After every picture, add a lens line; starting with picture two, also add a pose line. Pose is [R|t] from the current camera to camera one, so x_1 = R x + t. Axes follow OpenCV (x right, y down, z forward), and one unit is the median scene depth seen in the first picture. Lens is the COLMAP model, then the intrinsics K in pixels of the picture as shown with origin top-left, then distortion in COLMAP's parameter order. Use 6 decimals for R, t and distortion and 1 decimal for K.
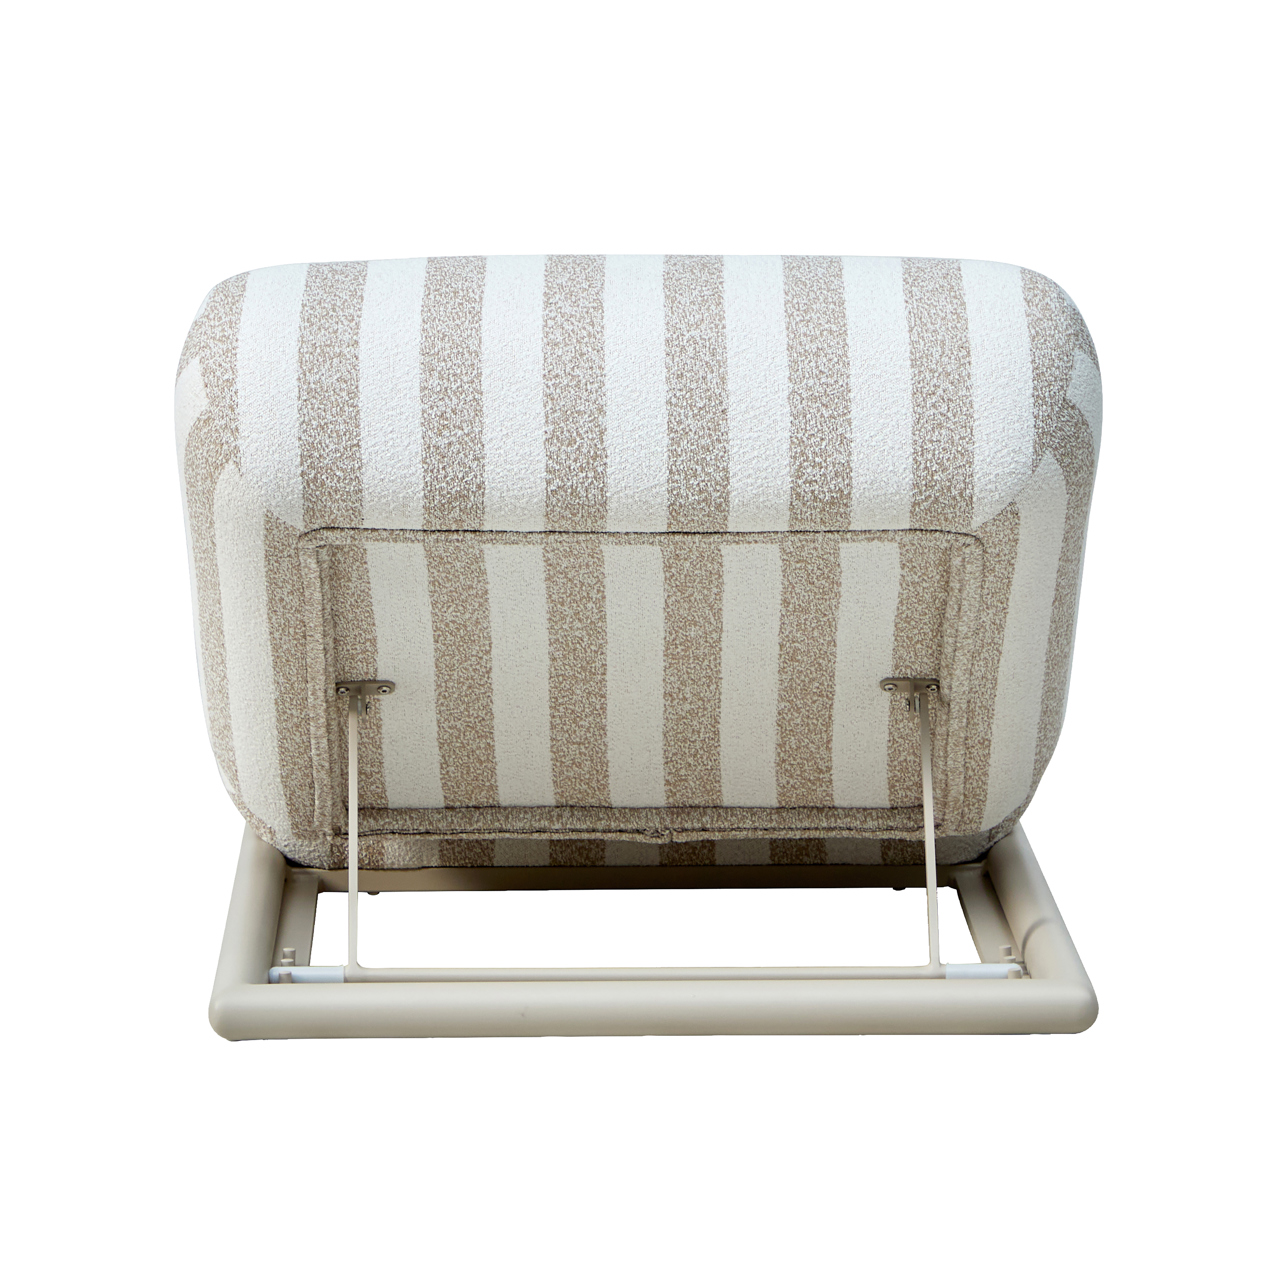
lens RADIAL K [[6091.1, 0, 640.0], [0, 6091.1, 640.0], [0, 0, 1]] dist [-0.128118, -1.777486]
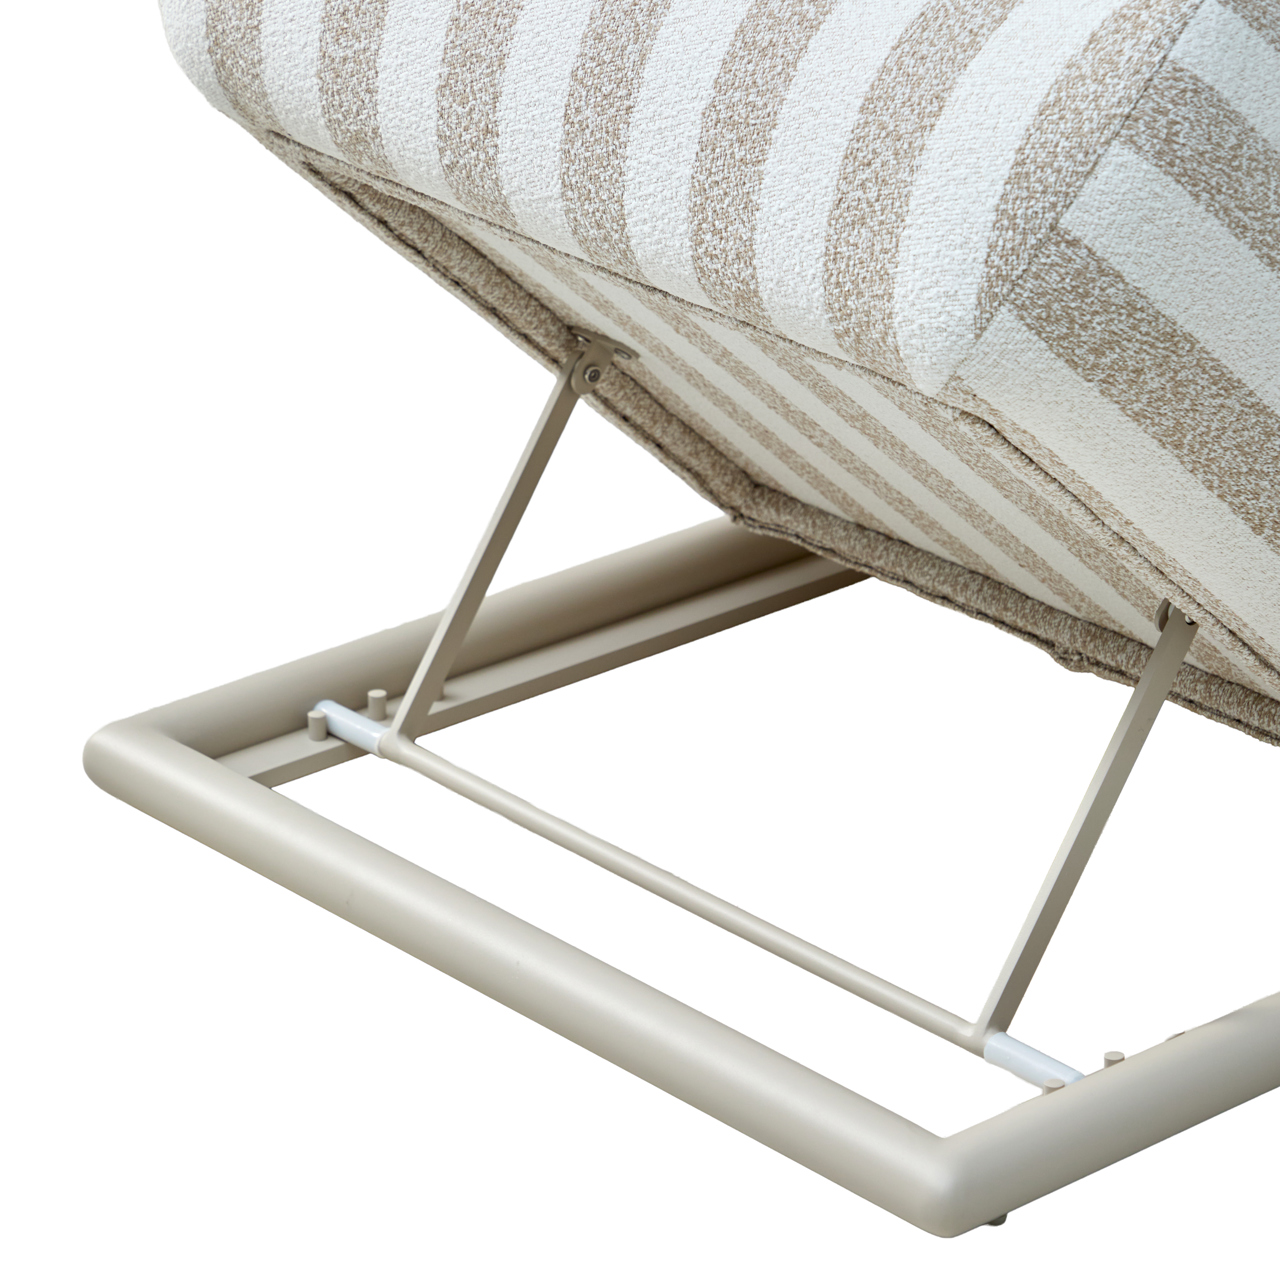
lens RADIAL K [[5359.8, 0, 640.0], [0, 5359.8, 640.0], [0, 0, 1]] dist [0.079920, 0.521428]
pose [[0.655653, 0.306660, -0.689984, 0.406980], [-0.131819, 0.946266, 0.295303, -0.147641], [0.743467, -0.102664, 0.660846, 0.635249]]
